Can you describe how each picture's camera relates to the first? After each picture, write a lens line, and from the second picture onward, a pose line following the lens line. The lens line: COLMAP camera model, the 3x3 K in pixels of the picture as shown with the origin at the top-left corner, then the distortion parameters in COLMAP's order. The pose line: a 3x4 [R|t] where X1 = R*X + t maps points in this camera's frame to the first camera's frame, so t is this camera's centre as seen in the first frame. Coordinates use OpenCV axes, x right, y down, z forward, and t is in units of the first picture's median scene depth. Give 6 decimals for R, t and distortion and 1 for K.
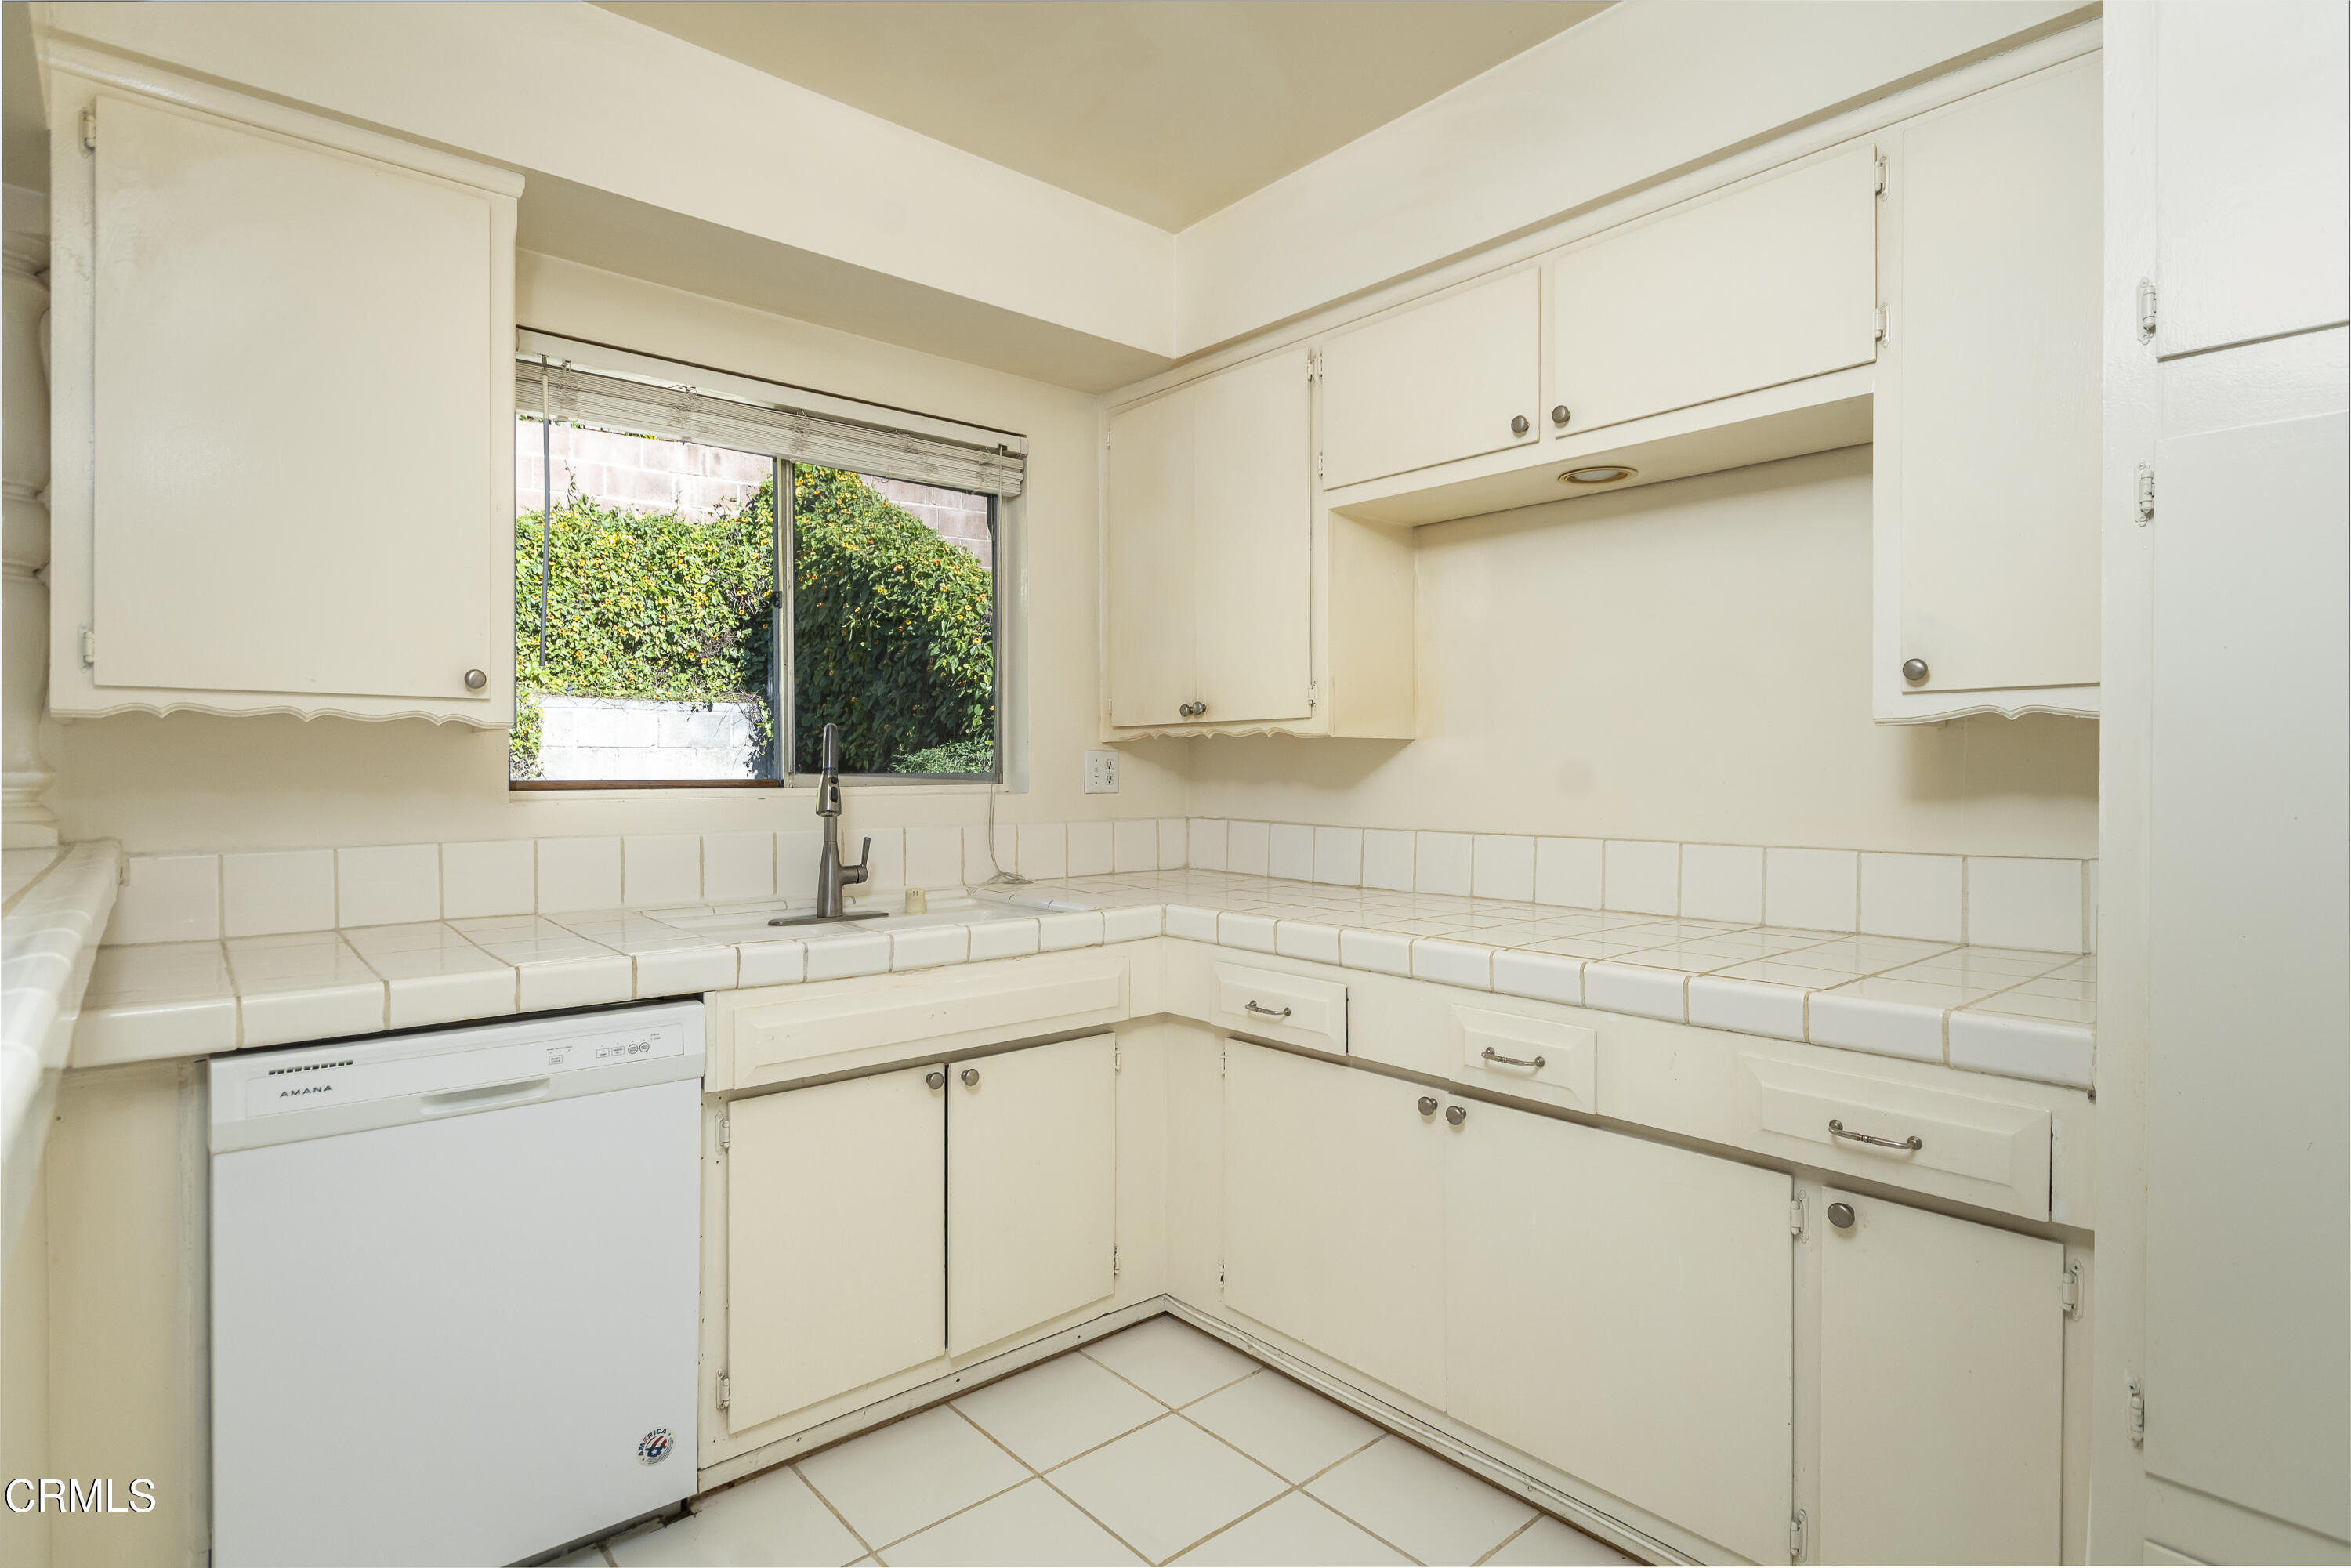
lens RADIAL K [[1186.4, 0, 1175.5], [0, 1186.4, 784.0], [0, 0, 1]] dist [0.000108, -0.000163]
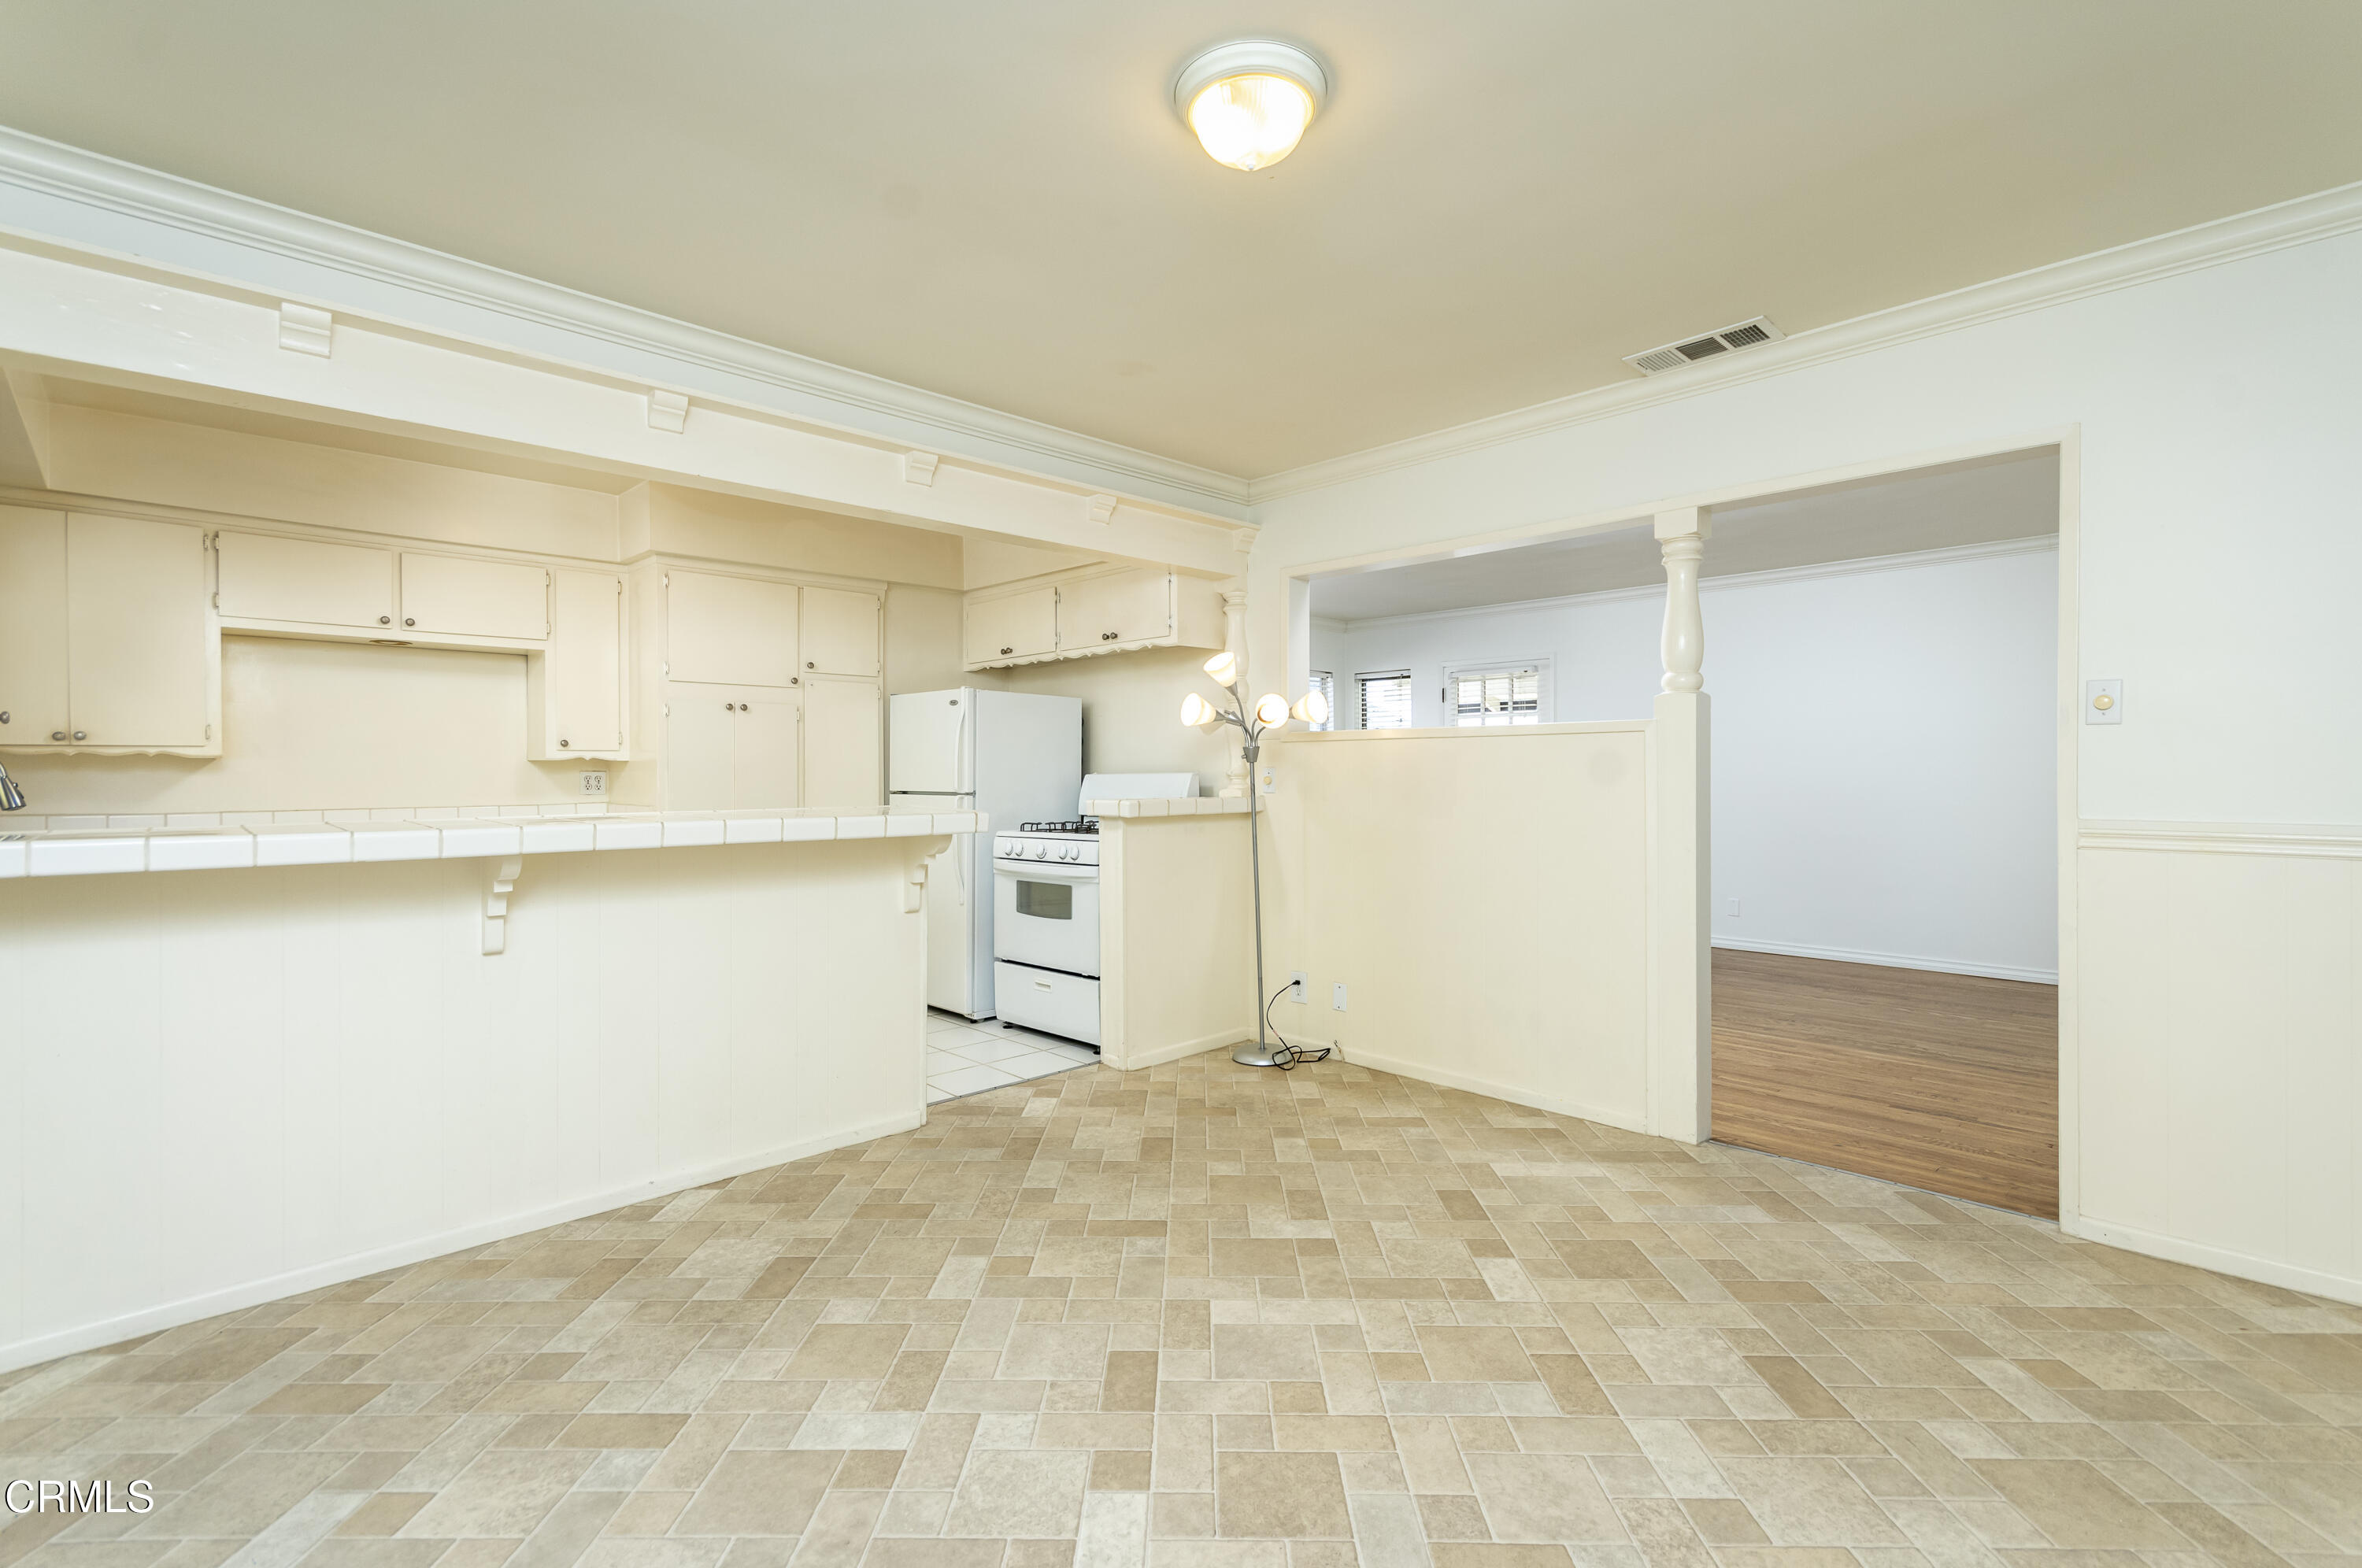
lens RADIAL K [[1058.1, 0, 1173.6], [0, 1058.1, 775.9], [0, 0, 1]] dist [0.000752, 0.000701]
pose [[-0.044918, -0.002344, 0.998988, -2.167166], [0.017548, 0.999841, 0.003136, 0.009752], [-0.998837, 0.017672, -0.044869, -0.463164]]
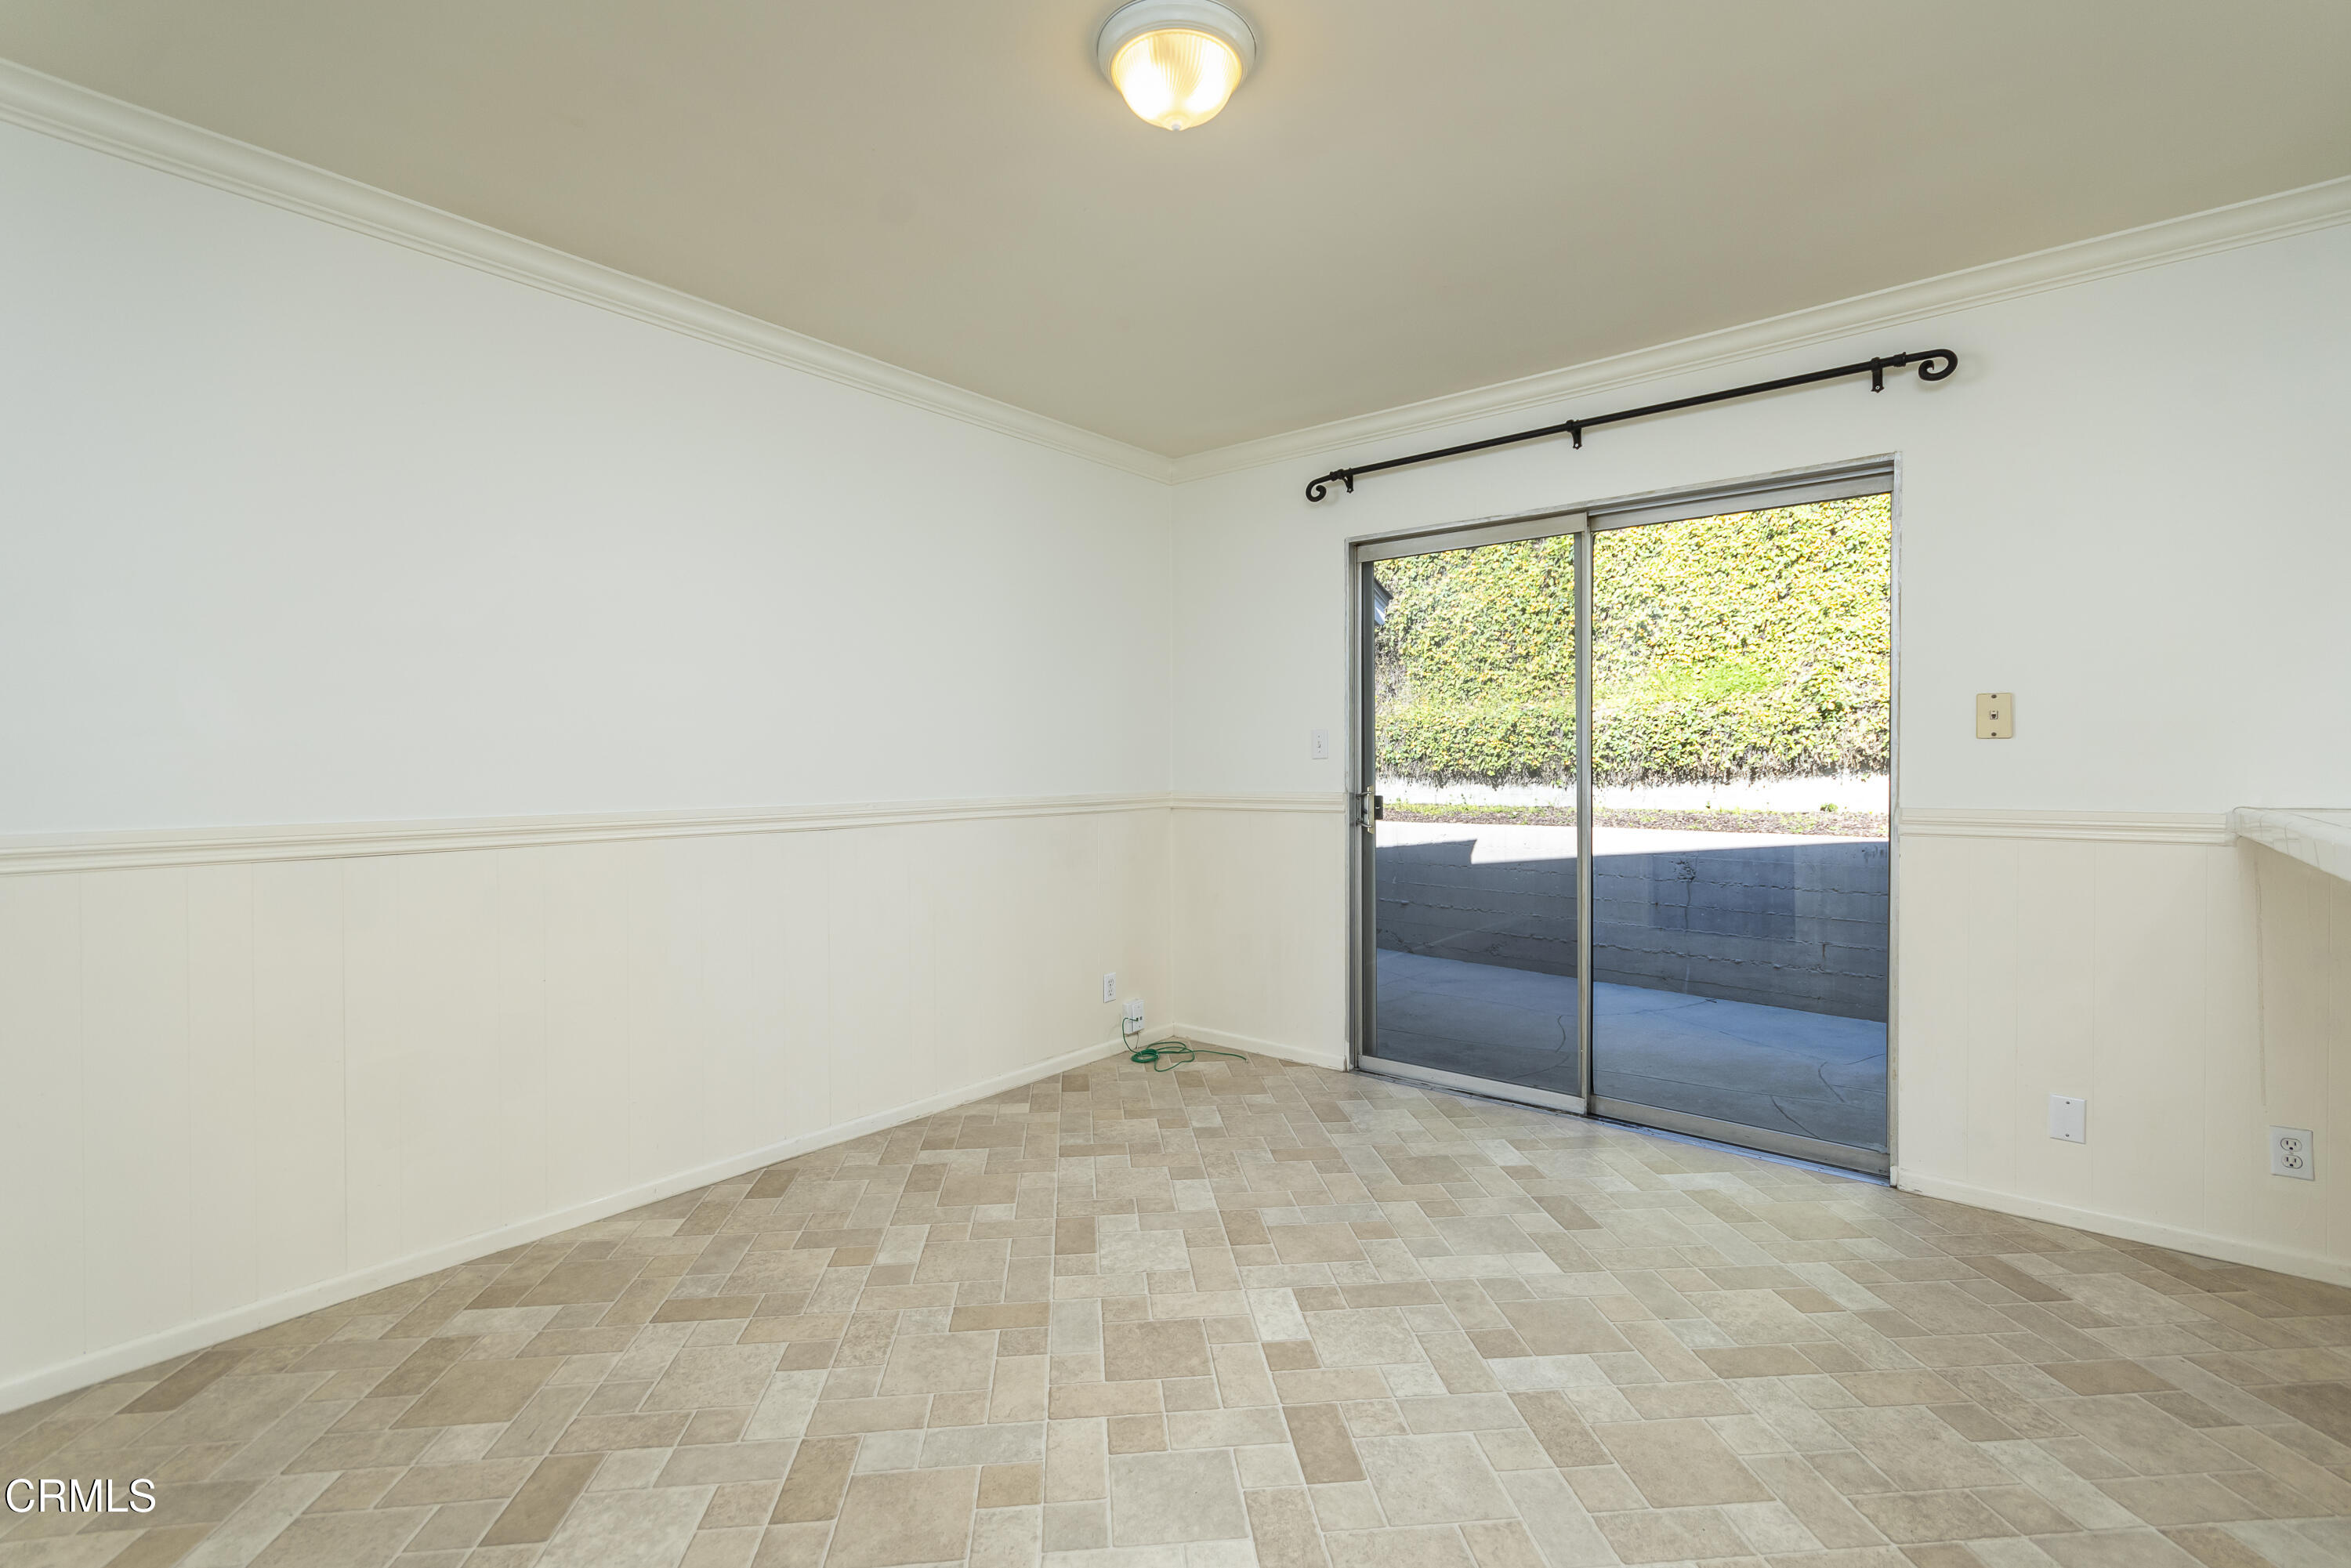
lens RADIAL K [[1053.3, 0, 1168.2], [0, 1053.3, 775.9], [0, 0, 1]] dist [0.000752, 0.000701]
pose [[0.153760, 0.009902, -0.988059, 0.004577], [-0.009288, 0.999920, 0.008576, 0.015879], [0.988065, 0.007858, 0.153839, -0.772441]]
